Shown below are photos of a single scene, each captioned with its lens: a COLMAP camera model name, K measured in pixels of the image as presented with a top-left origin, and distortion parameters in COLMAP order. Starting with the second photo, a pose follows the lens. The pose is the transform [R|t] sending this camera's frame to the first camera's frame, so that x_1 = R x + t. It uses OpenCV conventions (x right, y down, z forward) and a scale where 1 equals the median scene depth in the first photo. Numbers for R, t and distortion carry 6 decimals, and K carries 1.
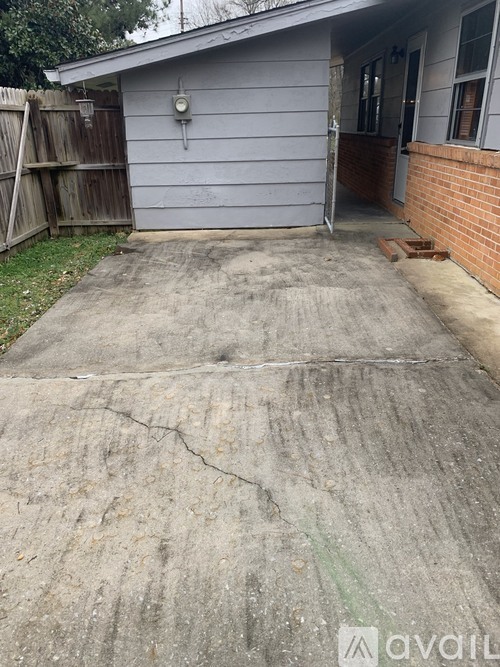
lens RADIAL K [[509.8, 0, 249.9], [0, 509.8, 333.3], [0, 0, 1]] dist [-0.000888, -0.000497]
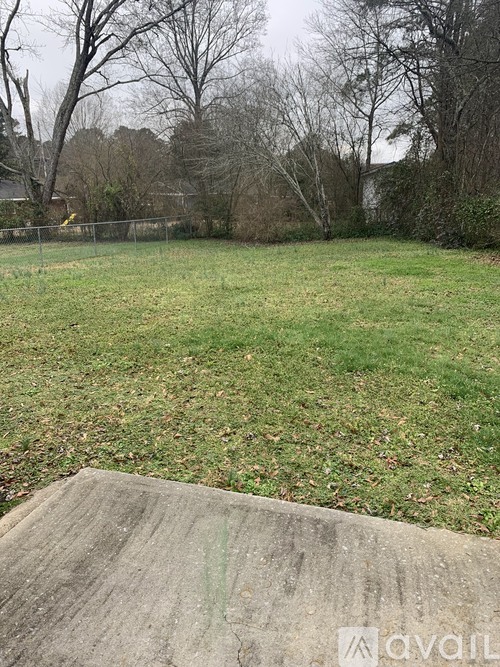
lens RADIAL K [[509.8, 0, 250.0], [0, 509.8, 333.4], [0, 0, 1]] dist [-0.000888, -0.000497]
pose [[-0.958160, -0.065457, 0.278648, -0.197316], [0.127474, 0.774047, 0.620163, -0.724952], [-0.256280, 0.629735, -0.733317, 1.496402]]
